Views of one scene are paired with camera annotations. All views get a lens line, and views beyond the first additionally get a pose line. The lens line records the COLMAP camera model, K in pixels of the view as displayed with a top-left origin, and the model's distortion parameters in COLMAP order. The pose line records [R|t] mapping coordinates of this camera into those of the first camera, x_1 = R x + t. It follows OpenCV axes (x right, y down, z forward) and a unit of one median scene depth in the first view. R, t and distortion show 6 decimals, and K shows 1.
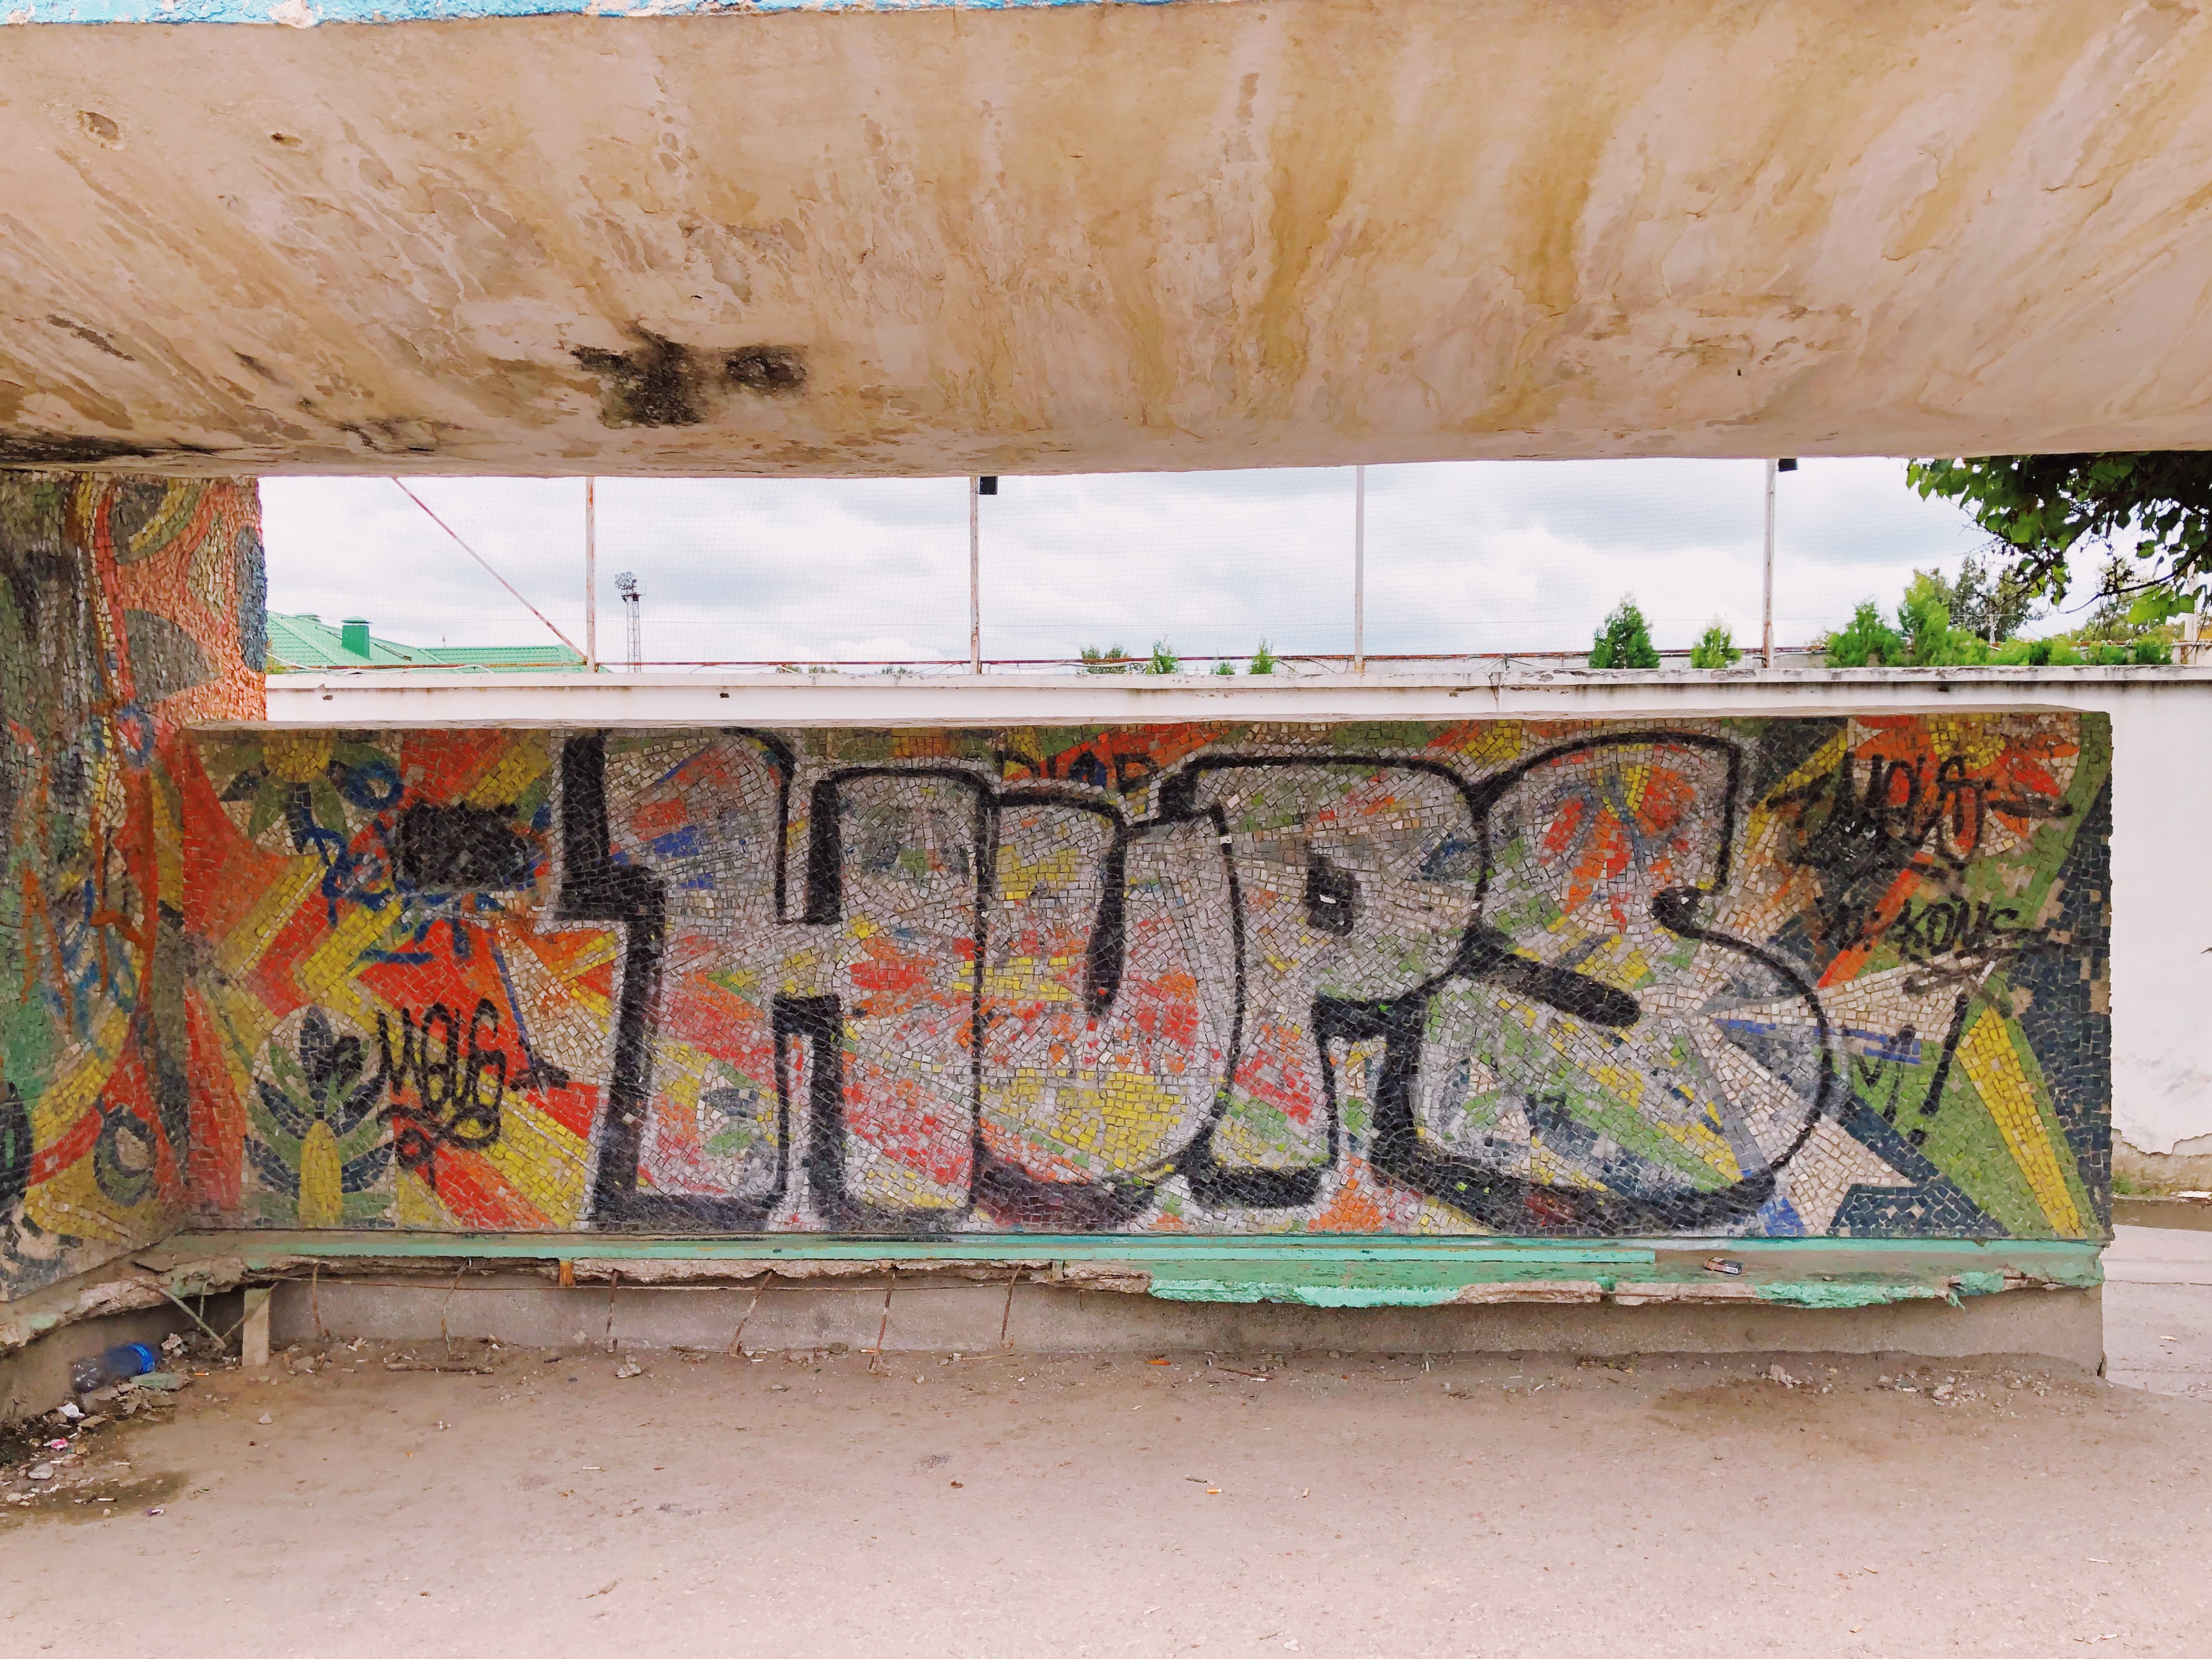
lens RADIAL K [[1861.7, 0, 1078.1], [0, 1861.7, 899.1], [0, 0, 1]] dist [0.066329, -0.058269]
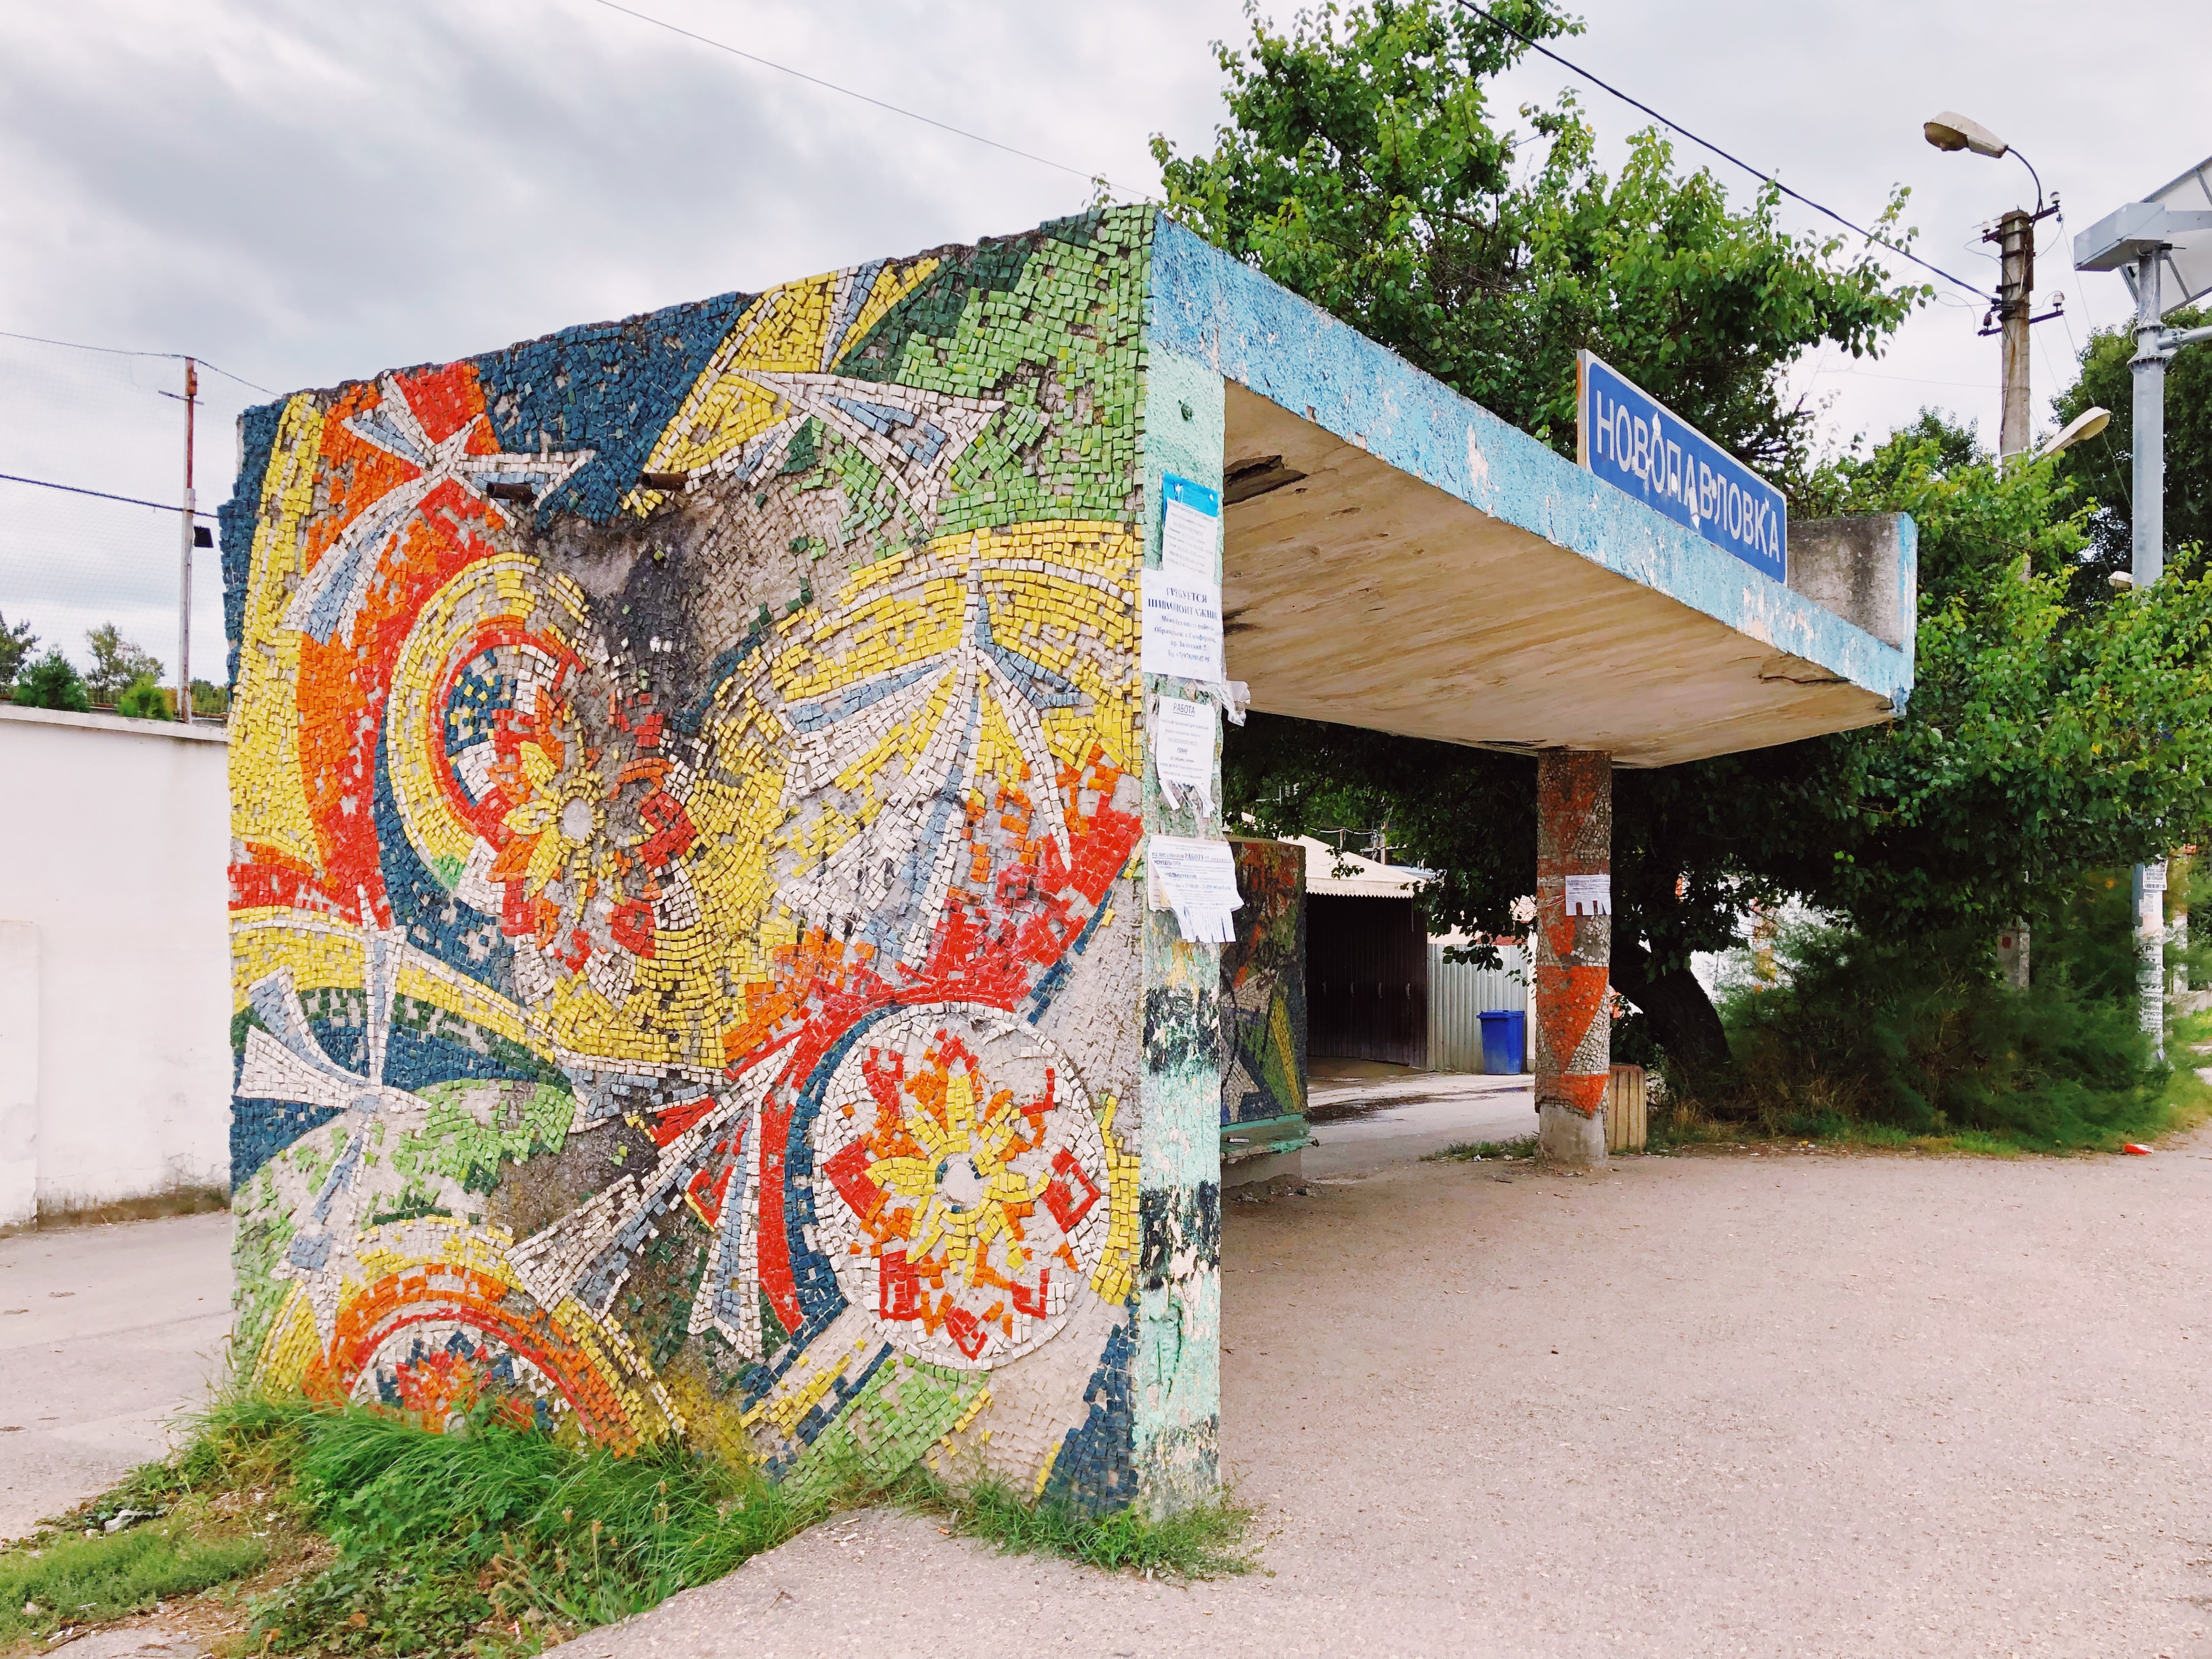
lens RADIAL K [[1861.7, 0, 1043.6], [0, 1861.7, 846.2], [0, 0, 1]] dist [0.066329, -0.058269]
pose [[0.541415, 0.042329, 0.839689, -1.248792], [0.006489, 0.998492, -0.054519, 0.007065], [-0.840730, 0.034966, 0.540324, 0.158912]]
